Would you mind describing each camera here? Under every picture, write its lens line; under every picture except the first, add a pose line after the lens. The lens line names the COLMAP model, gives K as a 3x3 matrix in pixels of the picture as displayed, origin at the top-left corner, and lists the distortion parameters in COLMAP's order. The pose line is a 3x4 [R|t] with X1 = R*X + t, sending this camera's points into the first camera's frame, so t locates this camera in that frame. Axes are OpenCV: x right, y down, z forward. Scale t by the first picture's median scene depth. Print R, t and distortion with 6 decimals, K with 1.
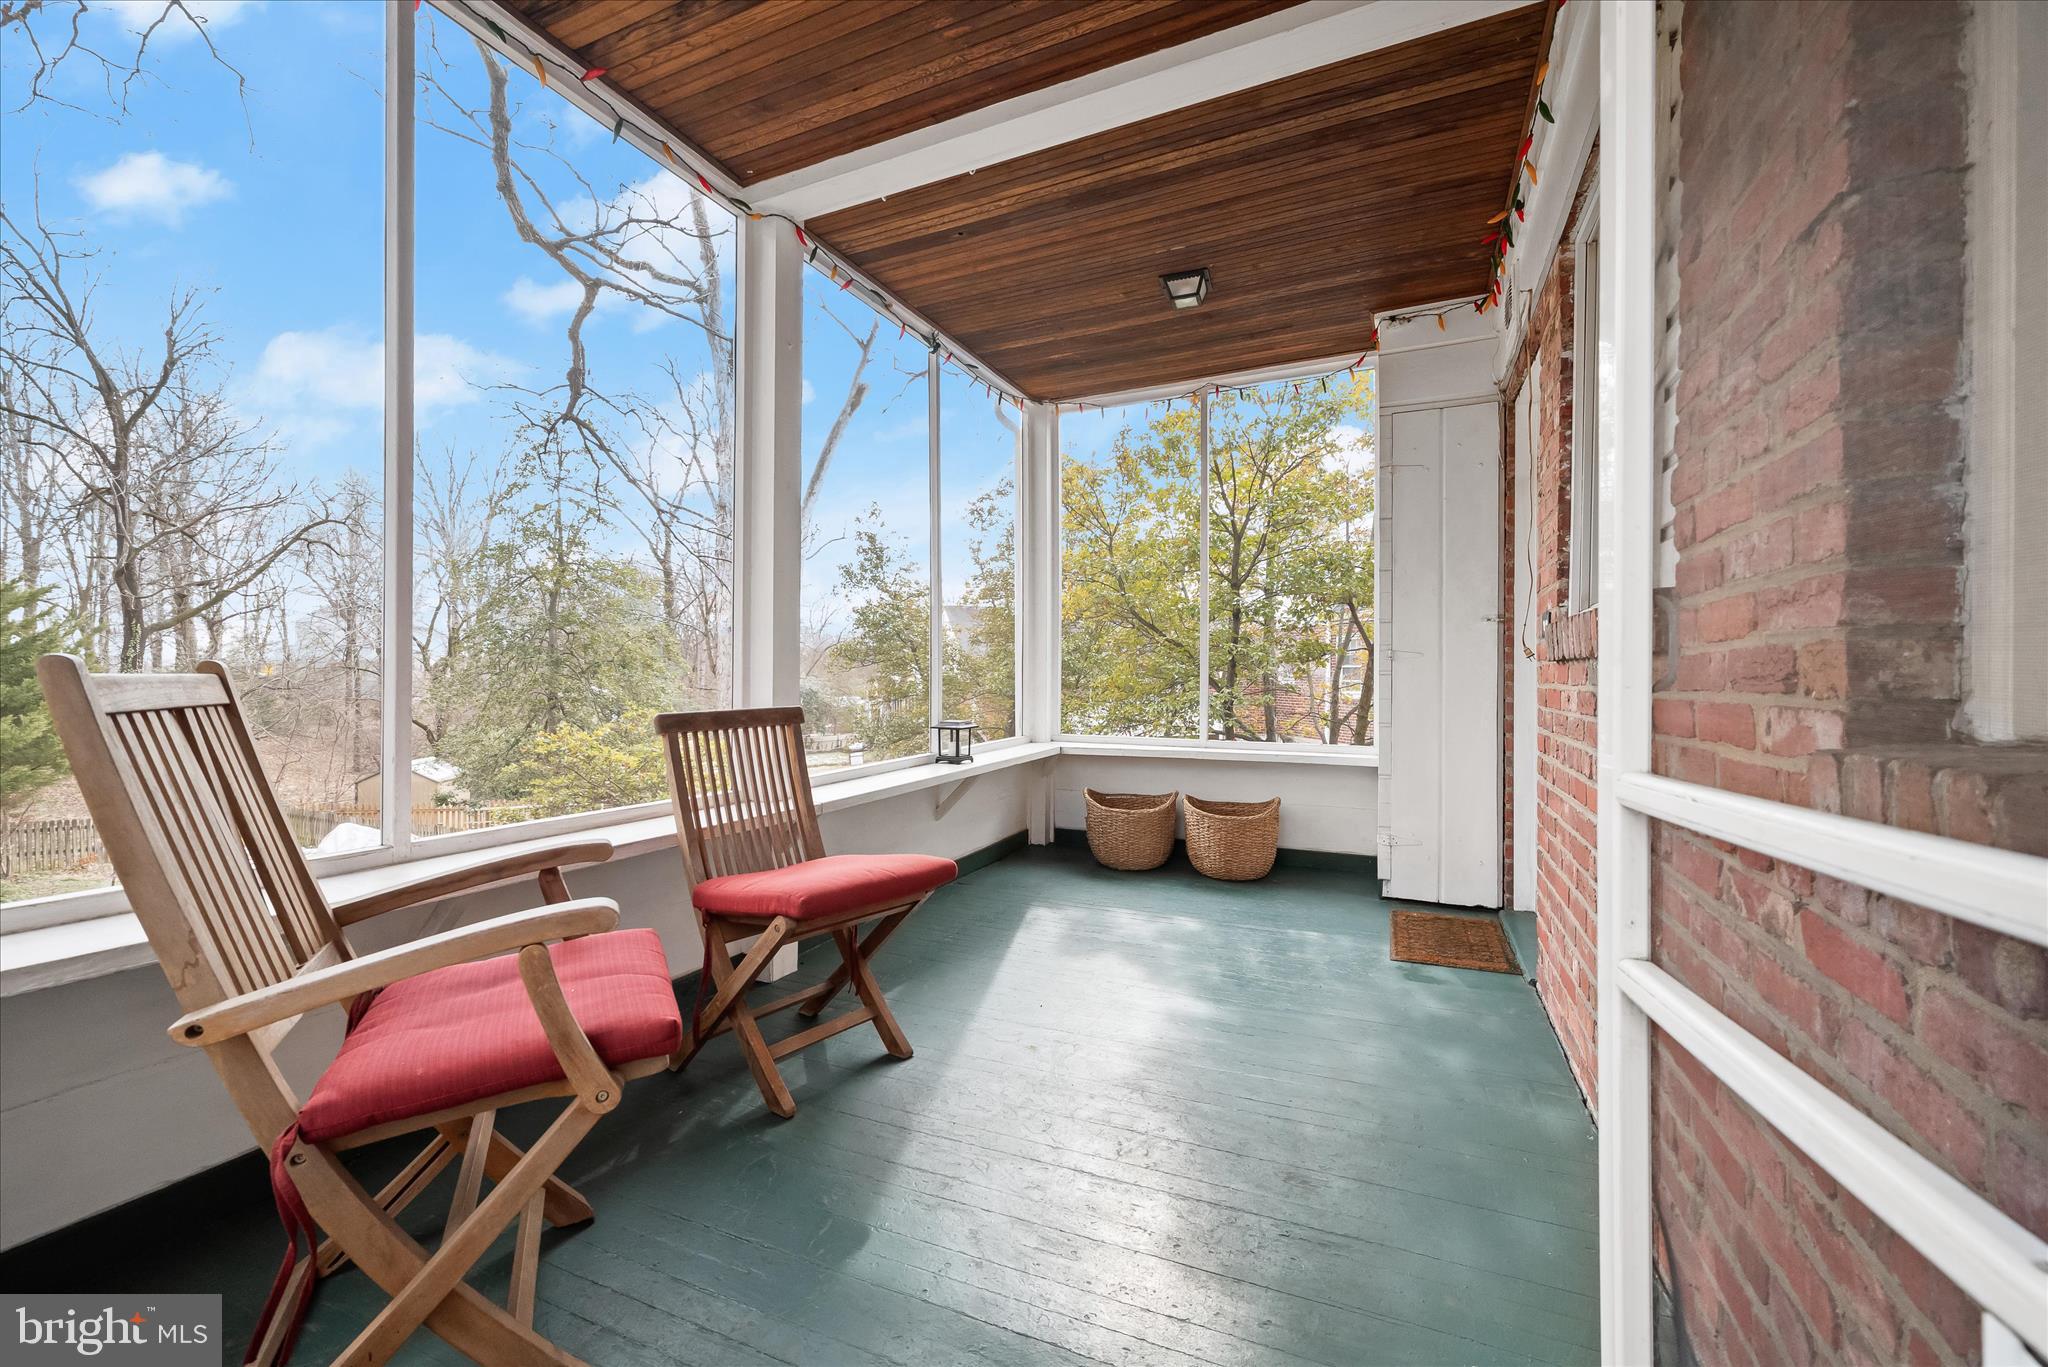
lens RADIAL K [[830.6, 0, 1023.2], [0, 830.6, 652.0], [0, 0, 1]] dist [-0.000426, -0.000123]
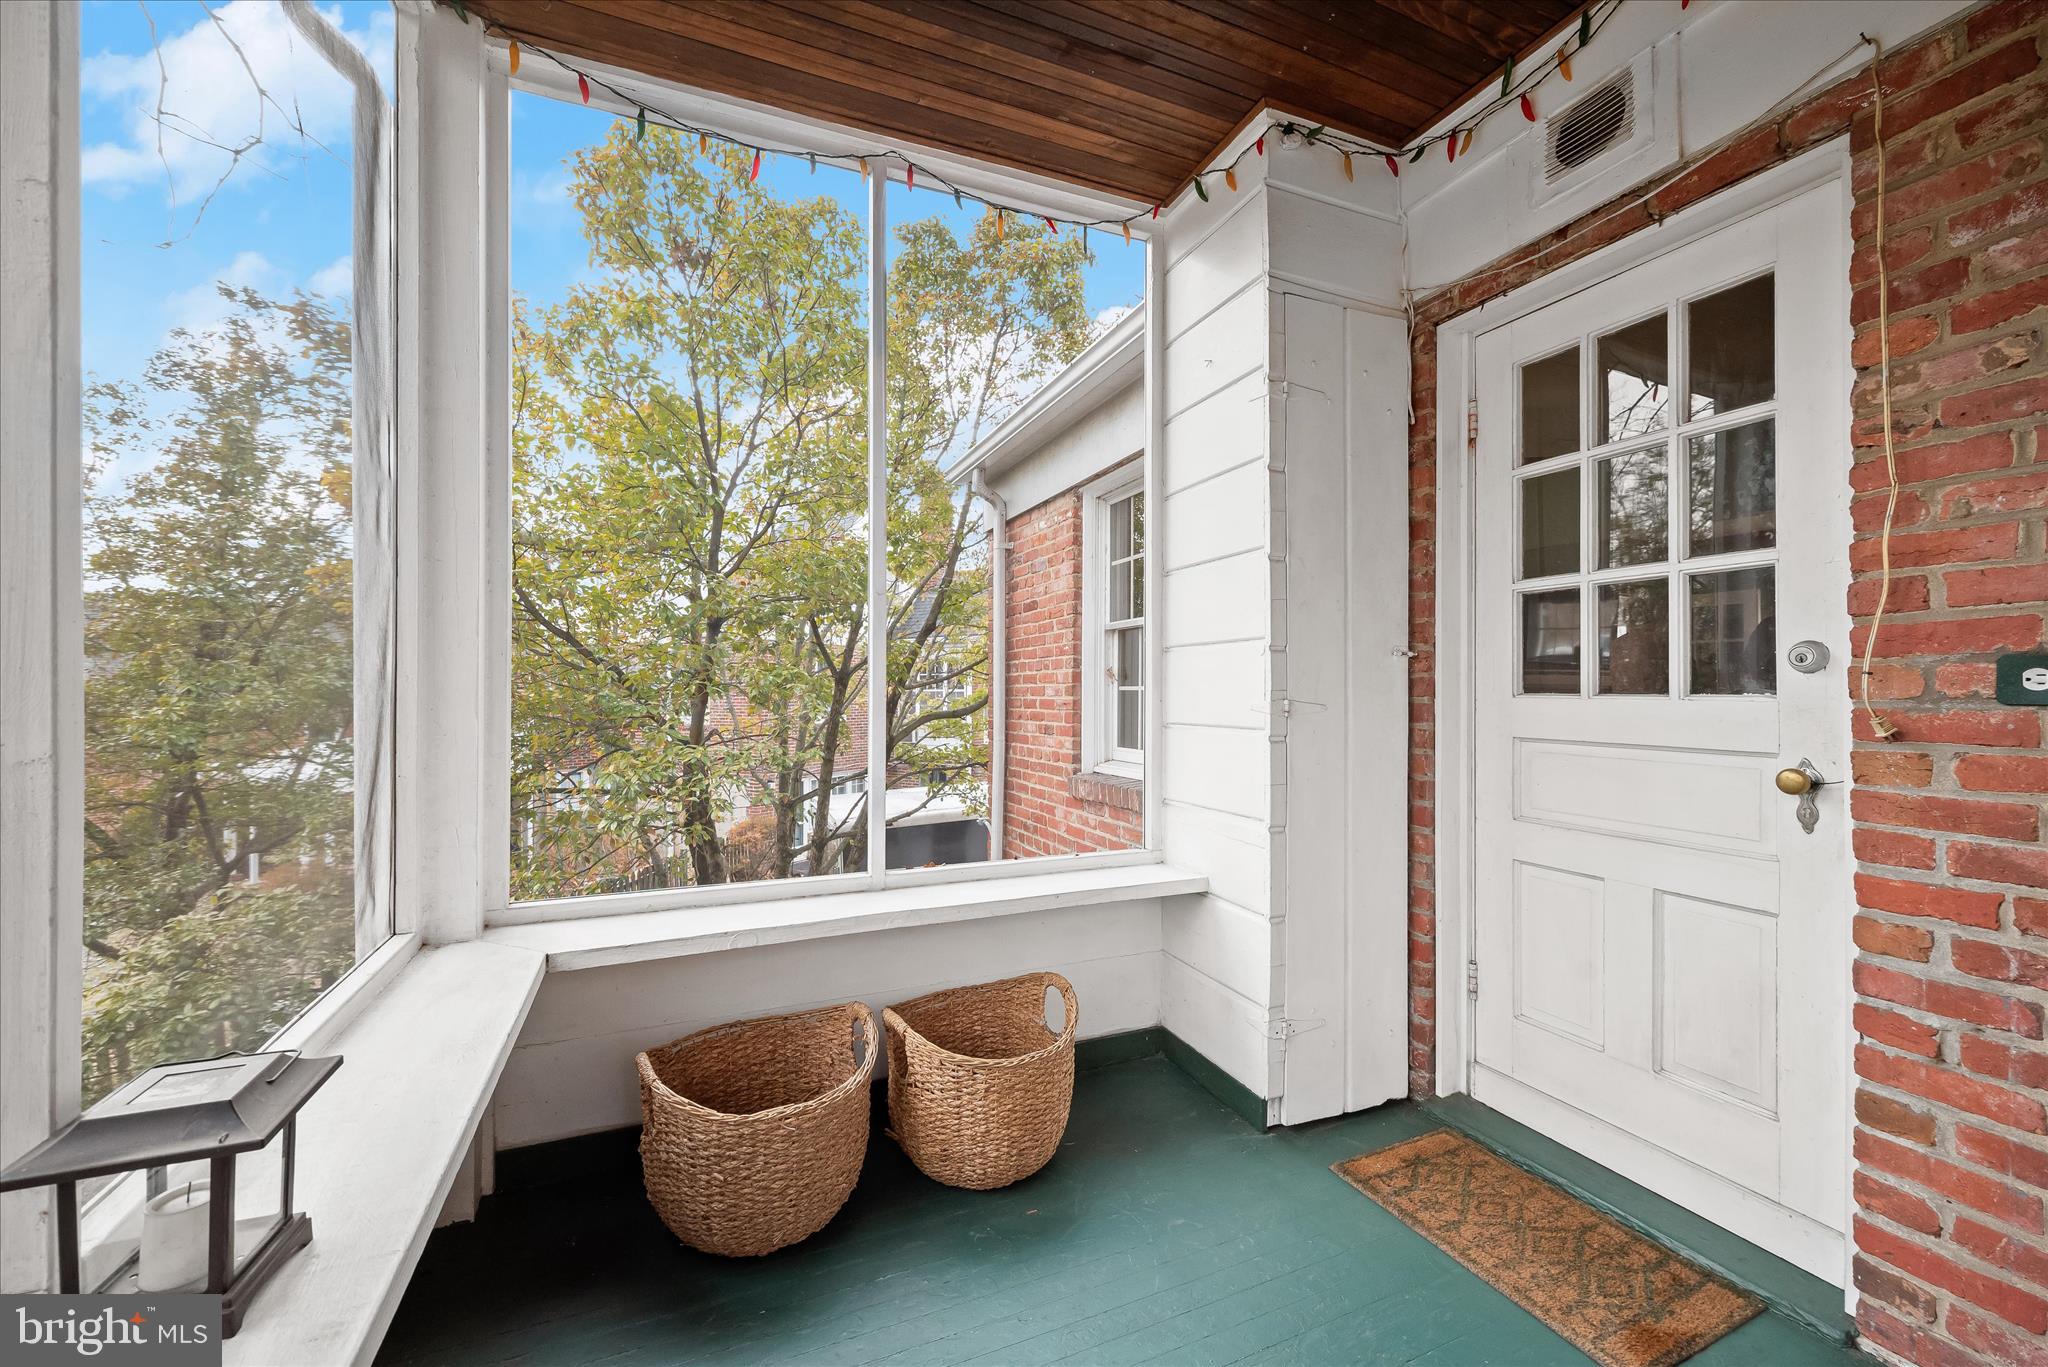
lens RADIAL K [[804.1, 0, 1024.0], [0, 804.1, 683.5], [0, 0, 1]] dist [-0.007304, -0.000119]
pose [[0.673336, 0.008569, 0.739287, -0.094945], [-0.019736, 0.999785, 0.006387, -0.013255], [-0.739073, -0.018891, 0.673360, 0.780018]]
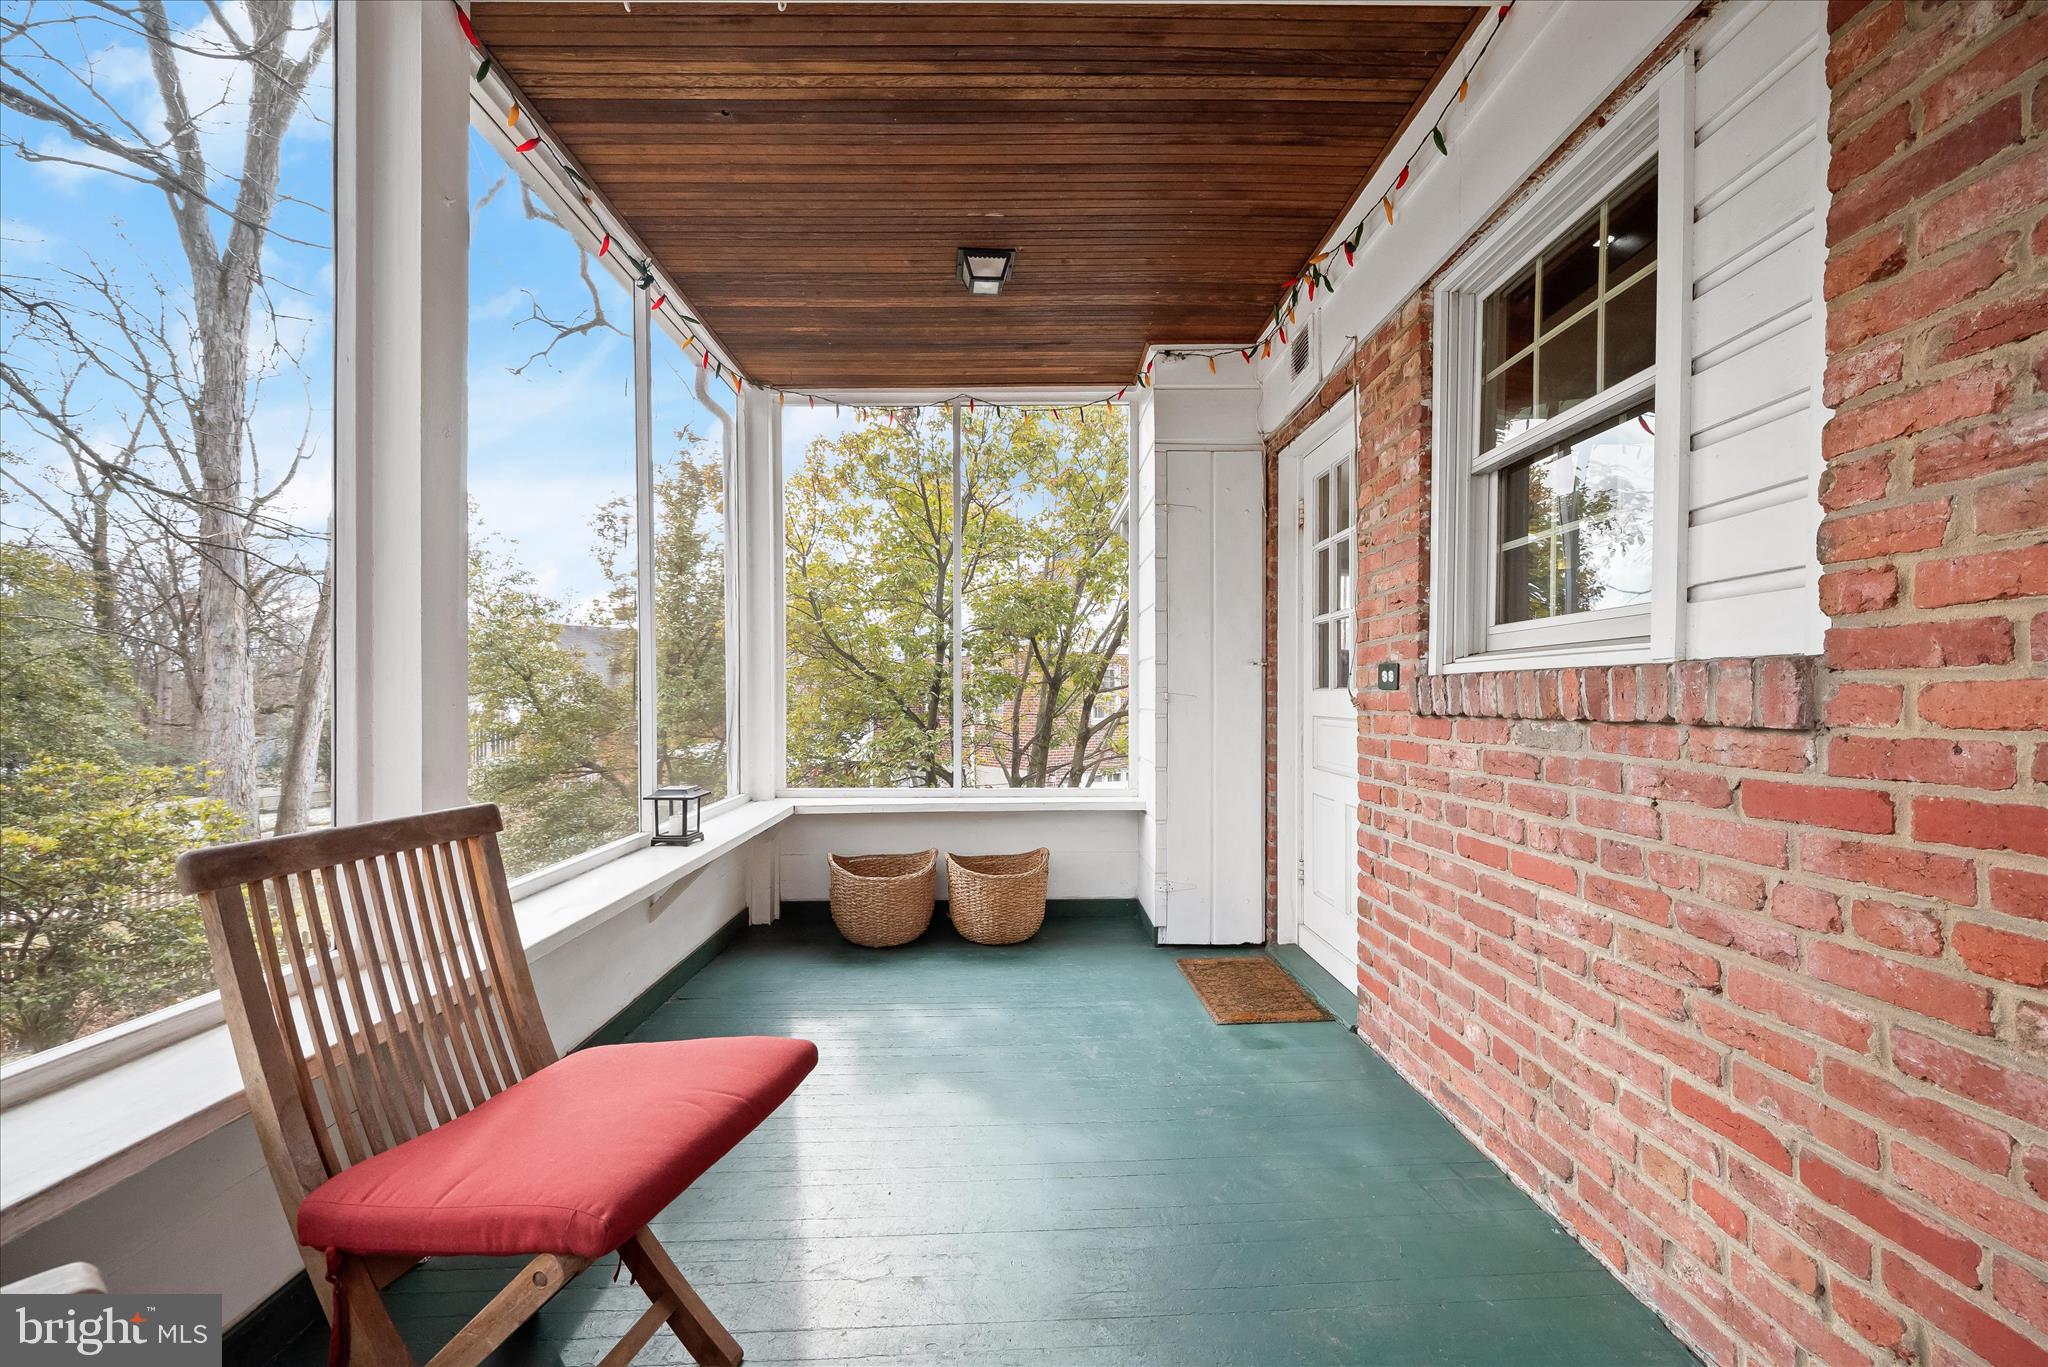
lens RADIAL K [[804.4, 0, 1024.1], [0, 804.4, 691.0], [0, 0, 1]] dist [-0.002006, -0.000221]
pose [[0.899386, -0.001645, 0.437153, -0.126315], [-0.005797, 0.999860, 0.015689, -0.018524], [-0.437118, -0.016645, 0.899250, 0.225808]]
